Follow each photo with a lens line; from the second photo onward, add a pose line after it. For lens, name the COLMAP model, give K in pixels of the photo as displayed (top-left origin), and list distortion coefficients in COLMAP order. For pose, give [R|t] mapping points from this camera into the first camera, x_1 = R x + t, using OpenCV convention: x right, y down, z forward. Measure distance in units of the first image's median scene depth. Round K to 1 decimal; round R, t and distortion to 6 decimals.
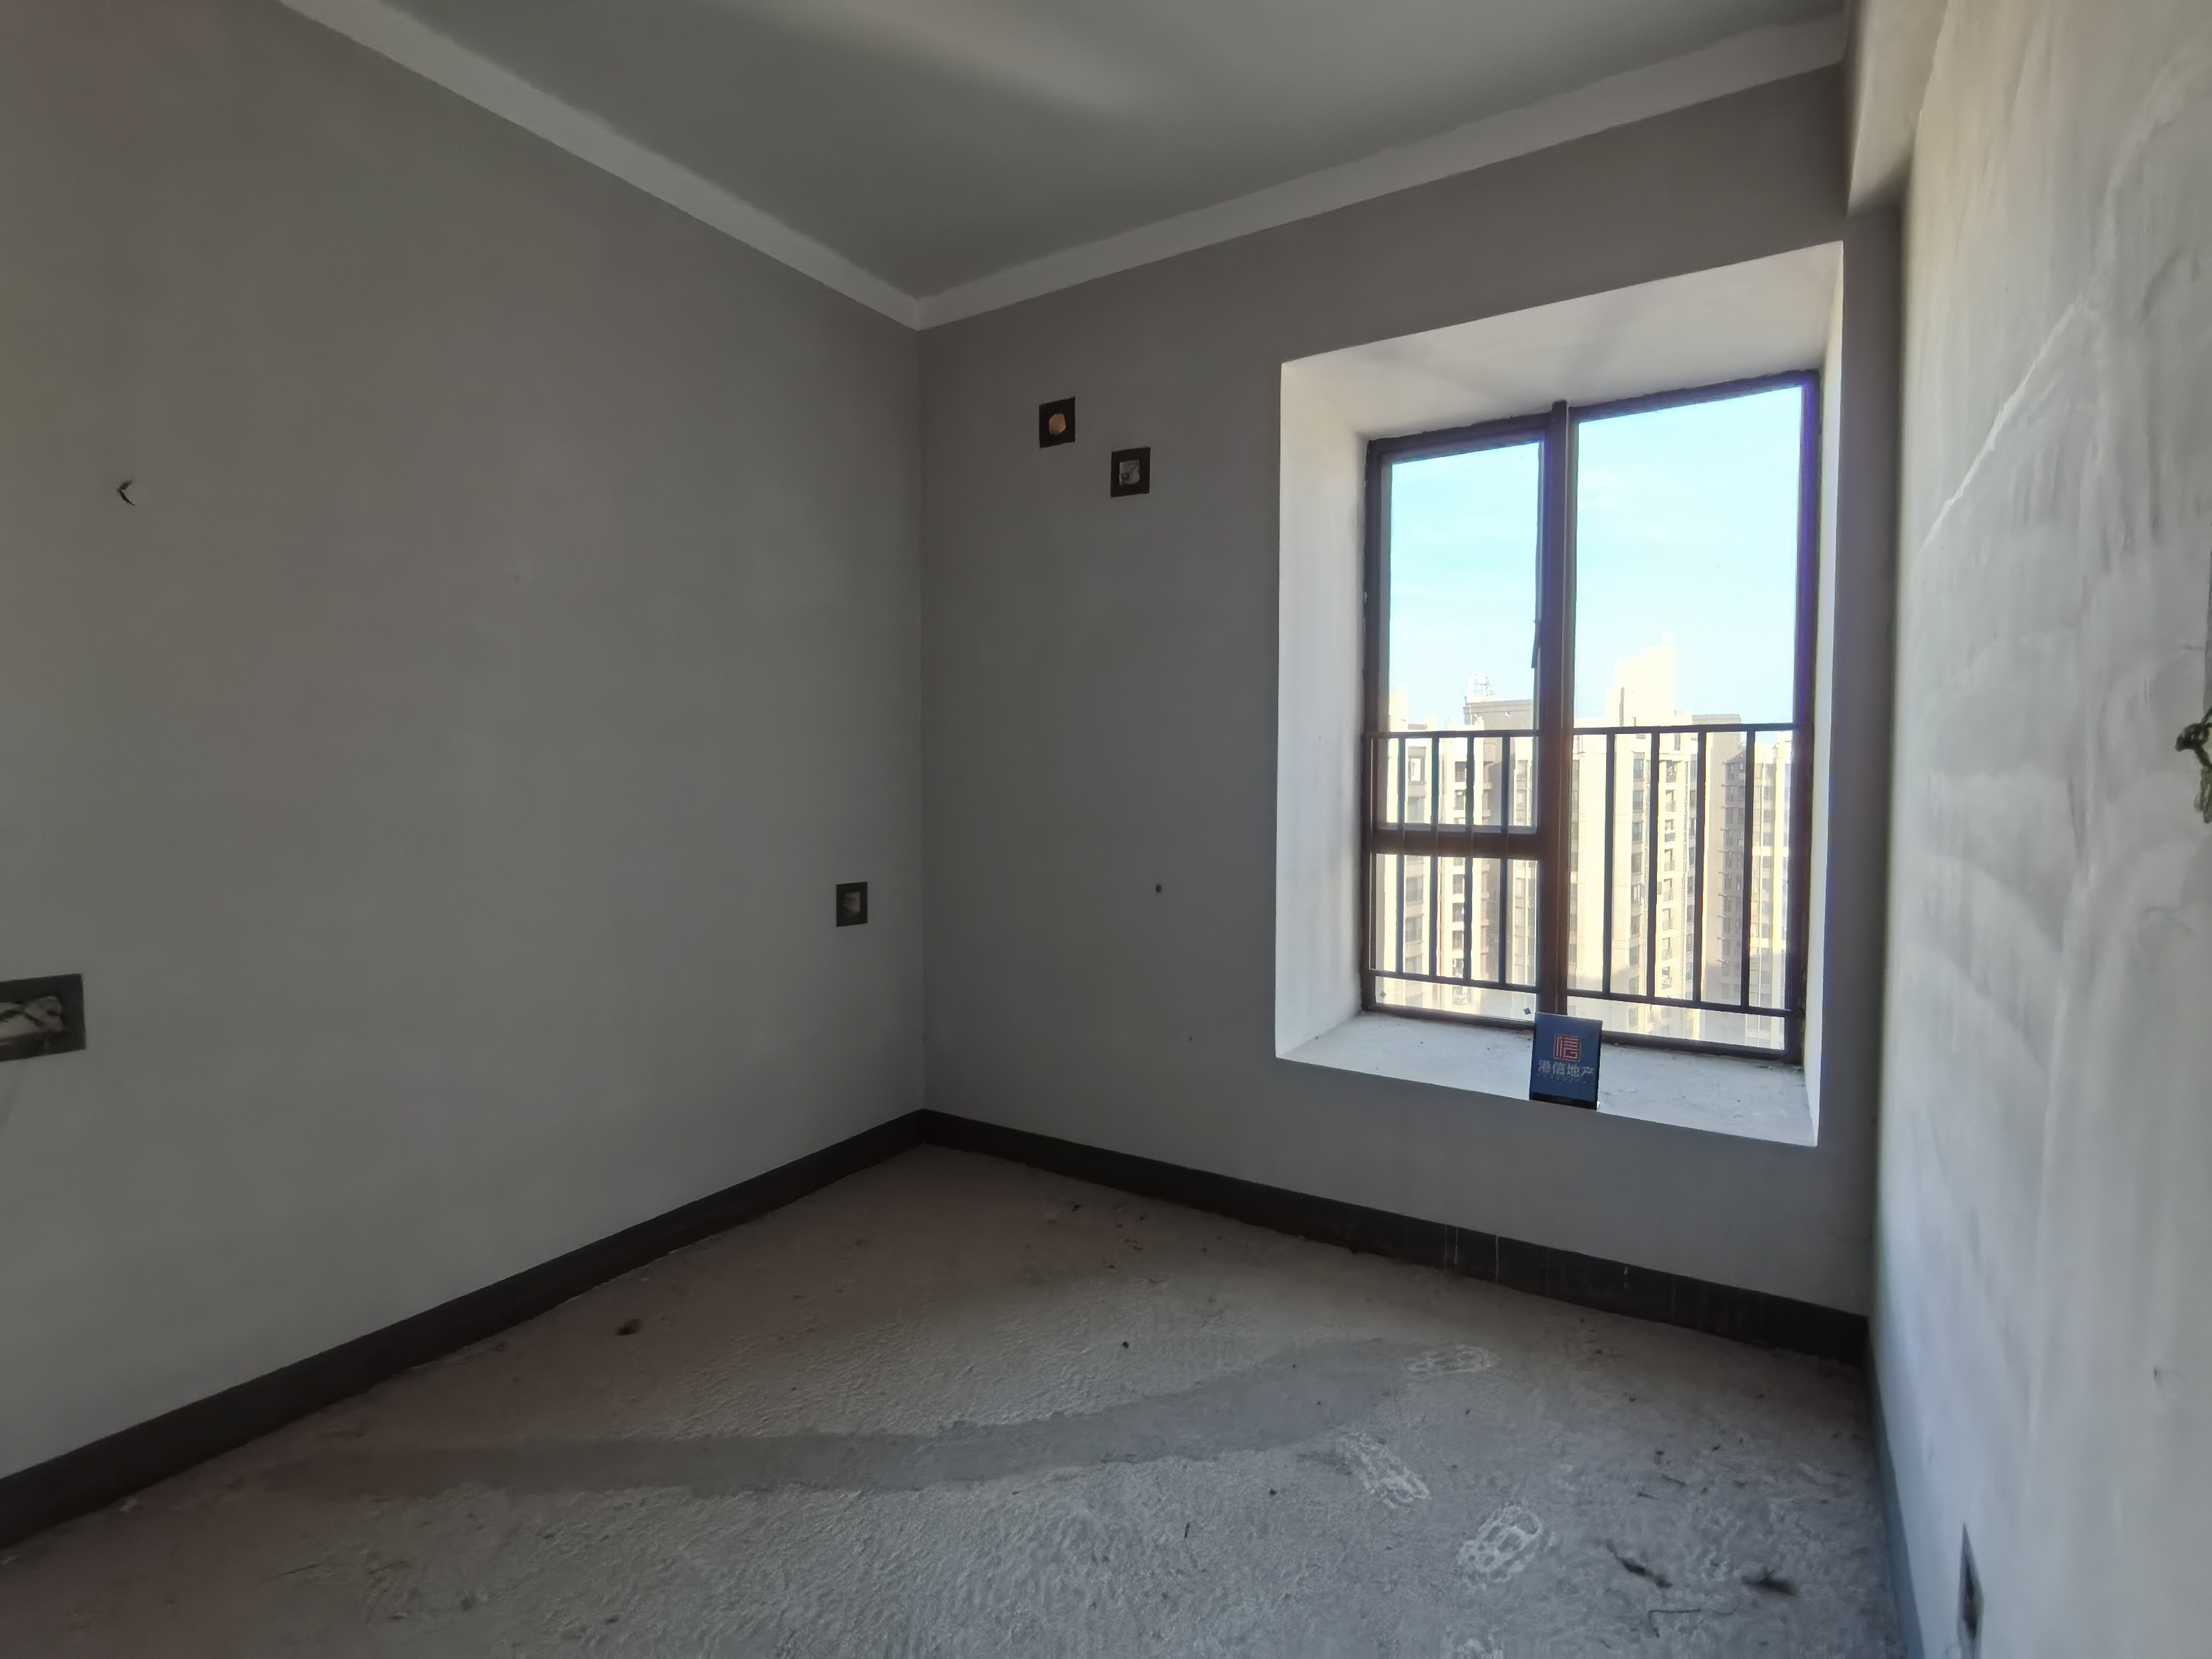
lens RADIAL K [[1049.6, 0, 1100.2], [0, 1049.6, 808.1], [0, 0, 1]] dist [-0.003764, -0.003781]
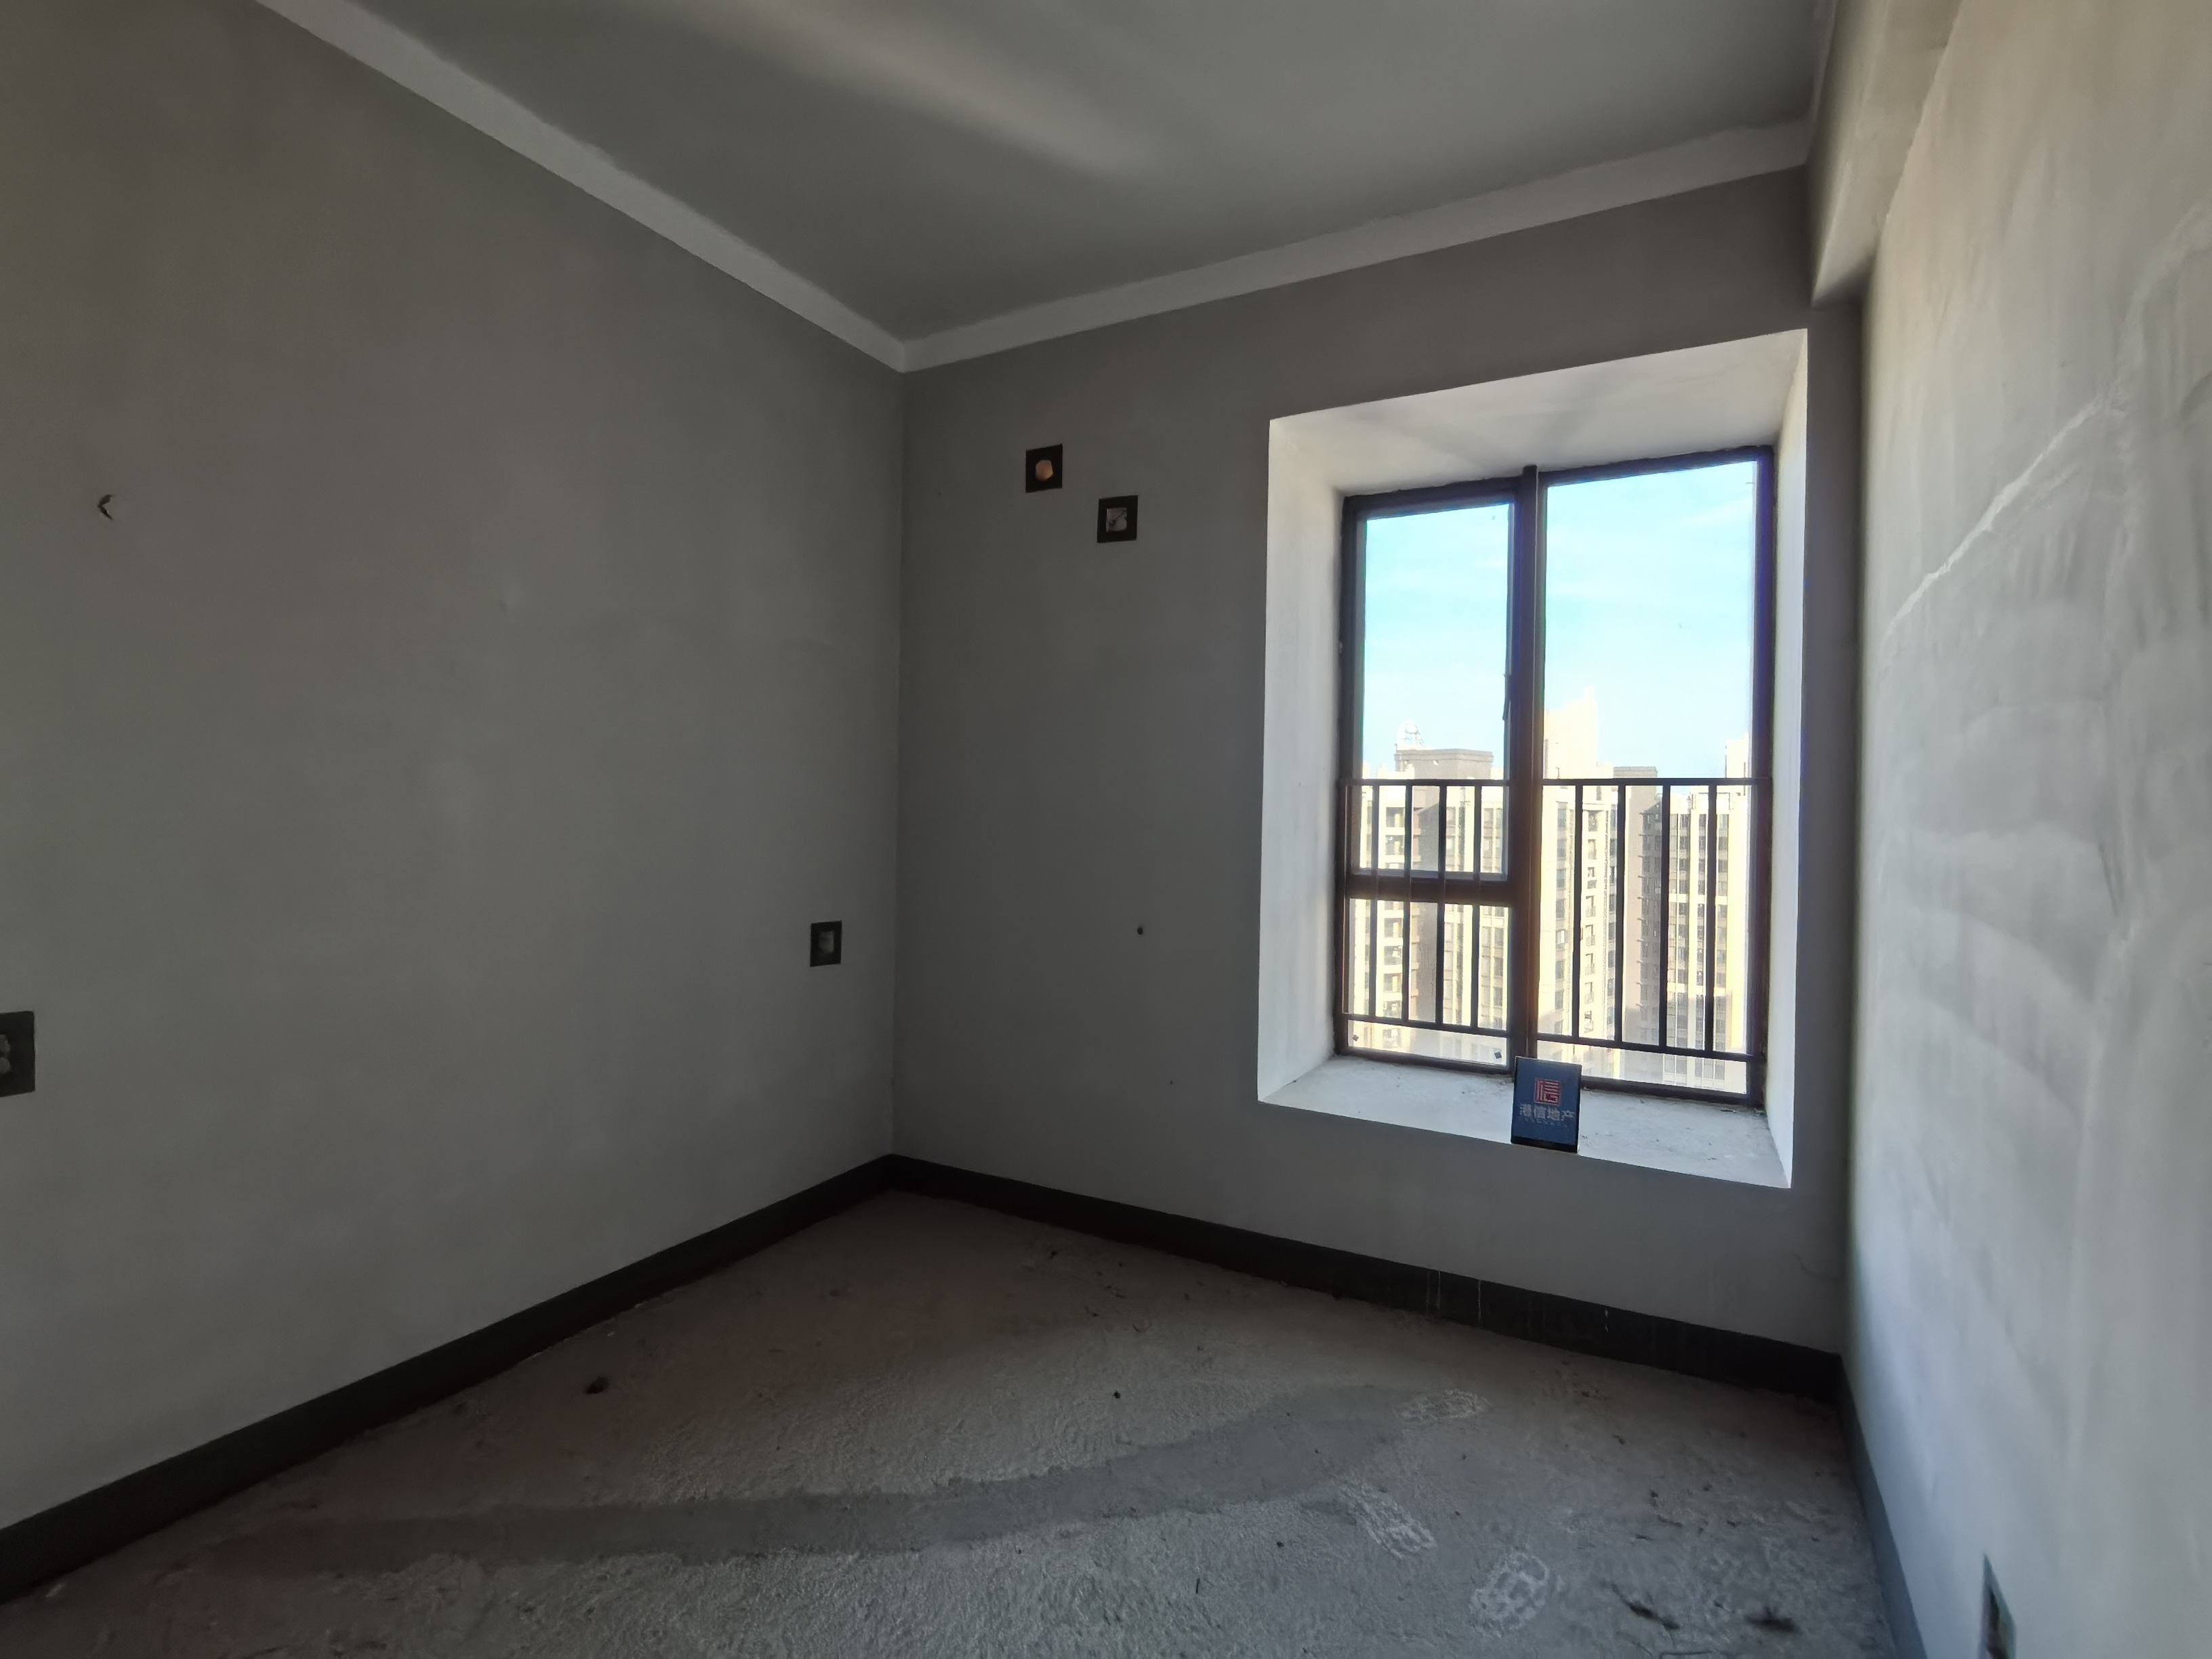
lens RADIAL K [[1049.6, 0, 1099.8], [0, 1049.6, 810.4], [0, 0, 1]] dist [-0.003764, -0.003781]
pose [[0.998014, 0.016738, 0.060729, -0.059109], [-0.014511, 0.999212, -0.036938, -0.001211], [-0.061300, 0.035984, 0.997471, -0.002344]]
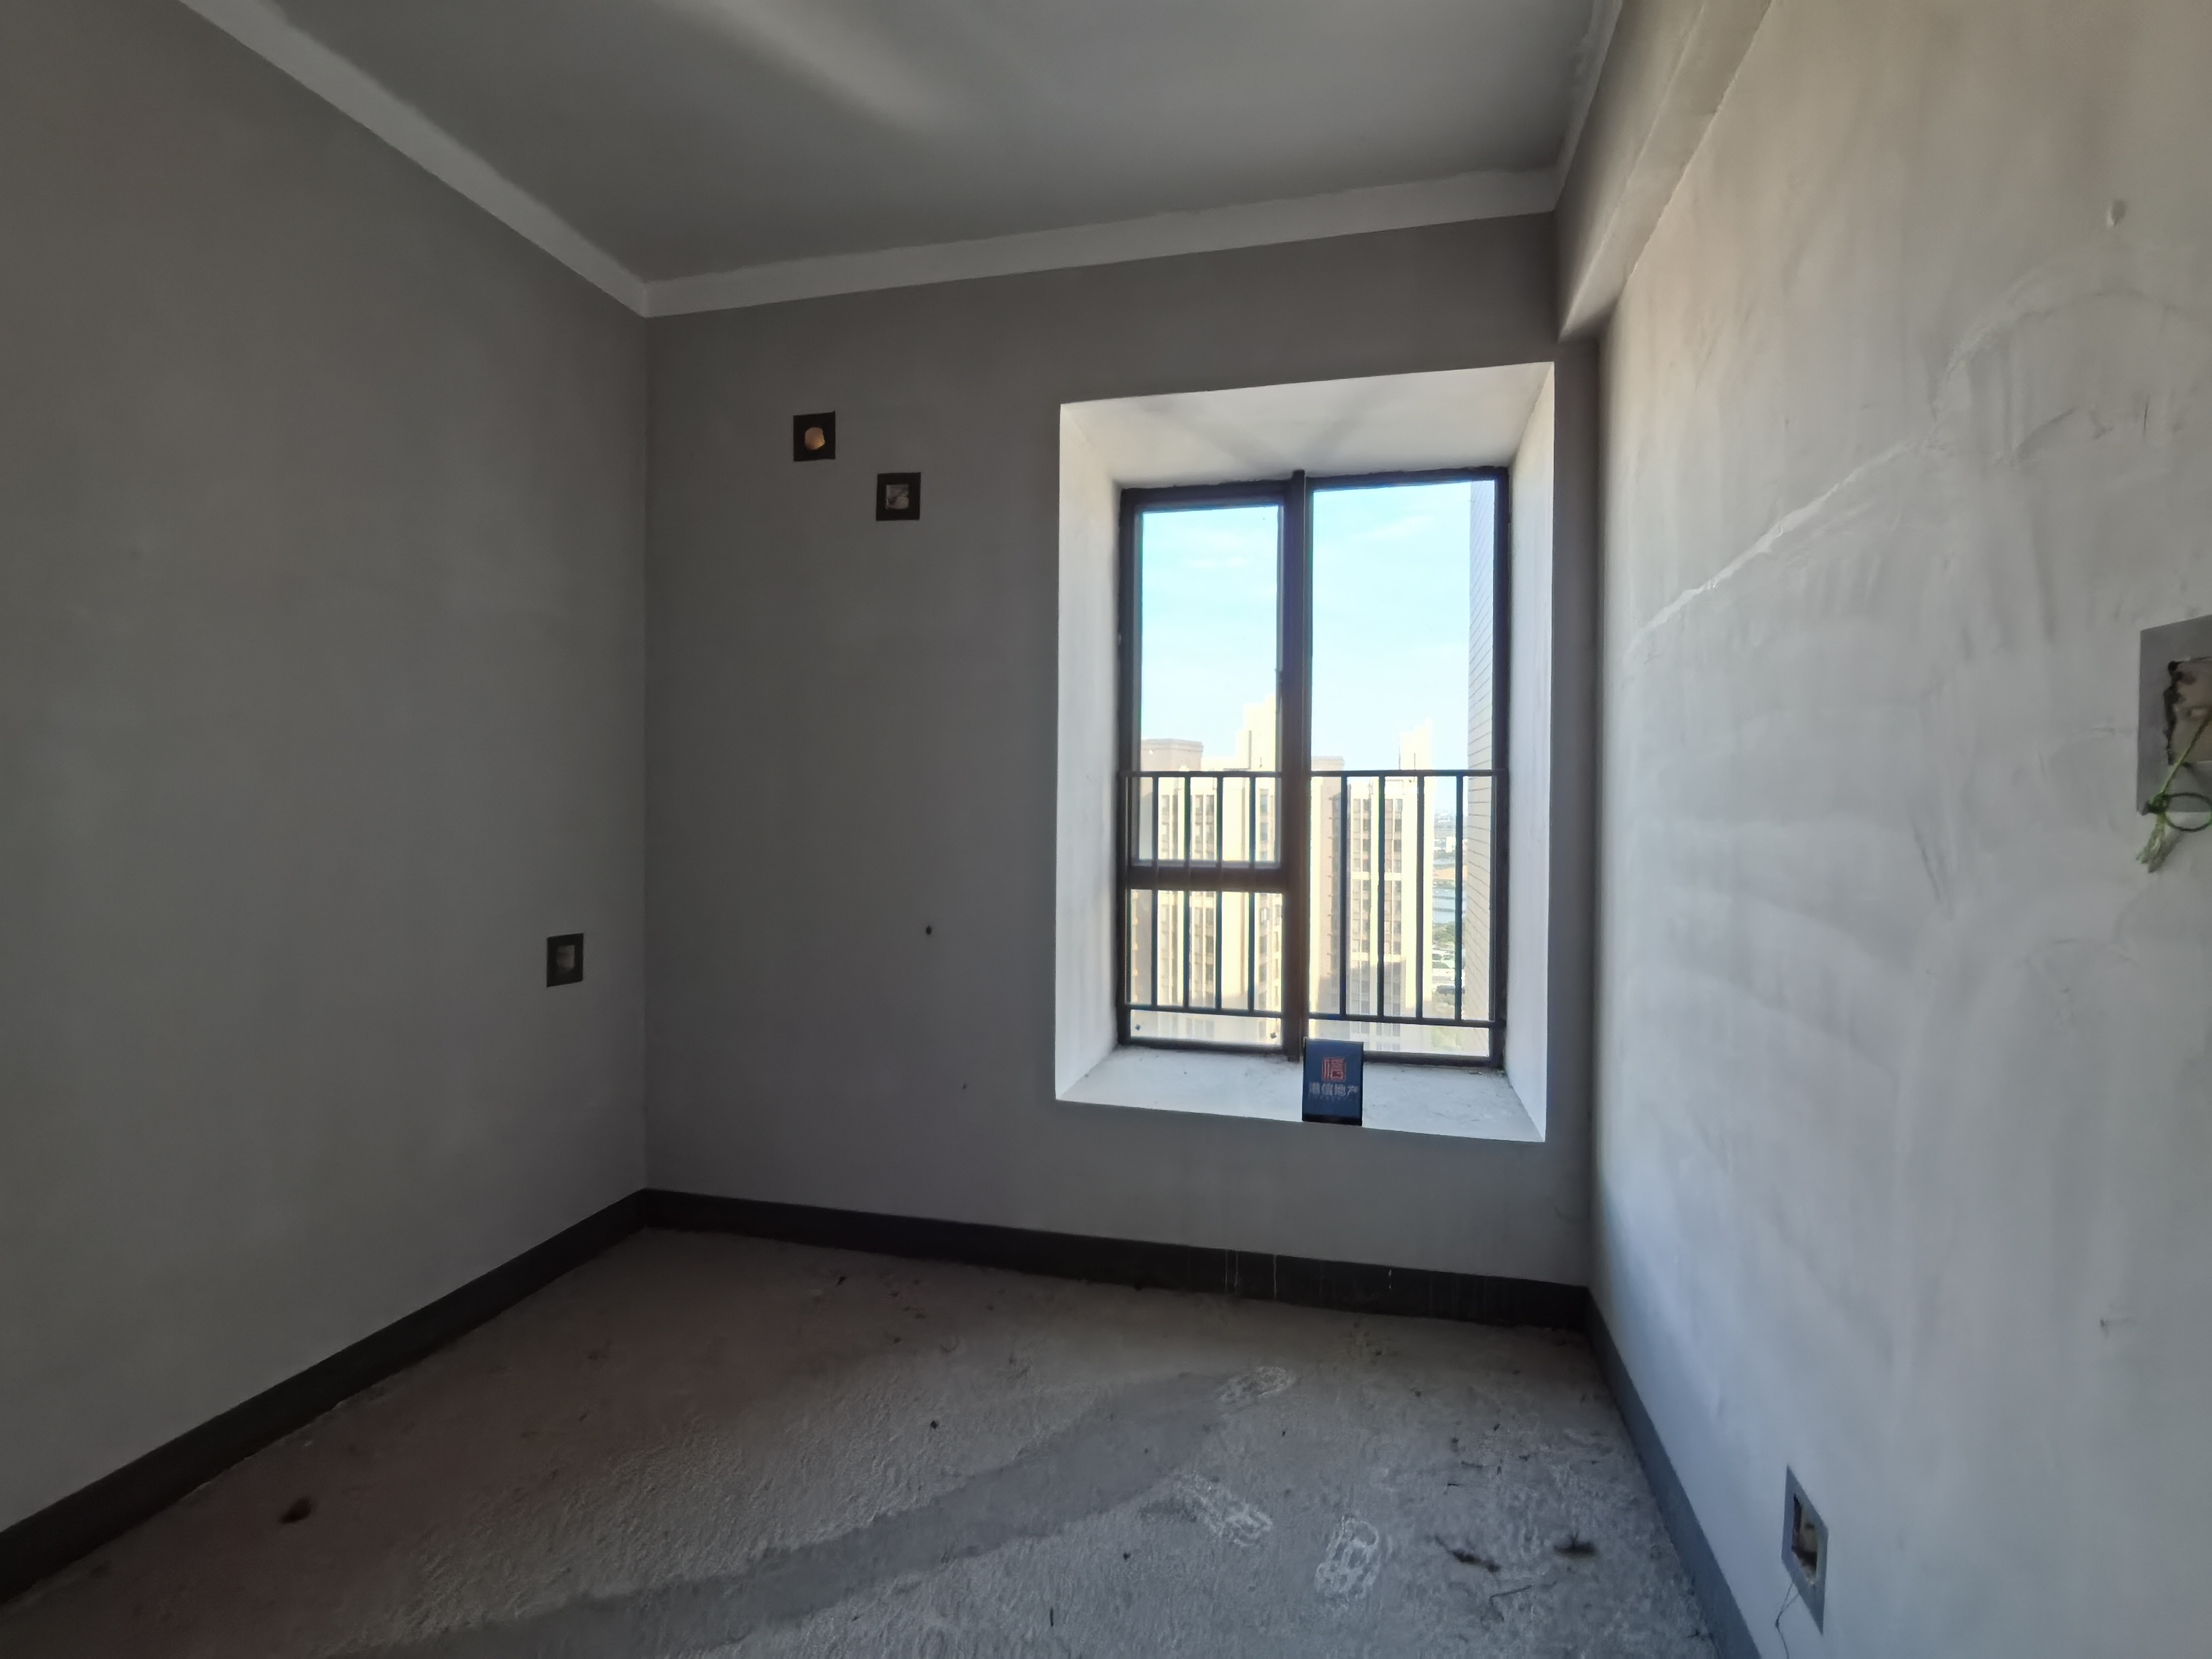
lens RADIAL K [[1049.6, 0, 1095.2], [0, 1049.6, 810.0], [0, 0, 1]] dist [-0.003764, -0.003781]
pose [[0.949545, 0.005013, 0.313590, -0.129890], [0.004120, 0.999587, -0.028455, -0.007379], [-0.313603, 0.028311, 0.949132, 0.052787]]
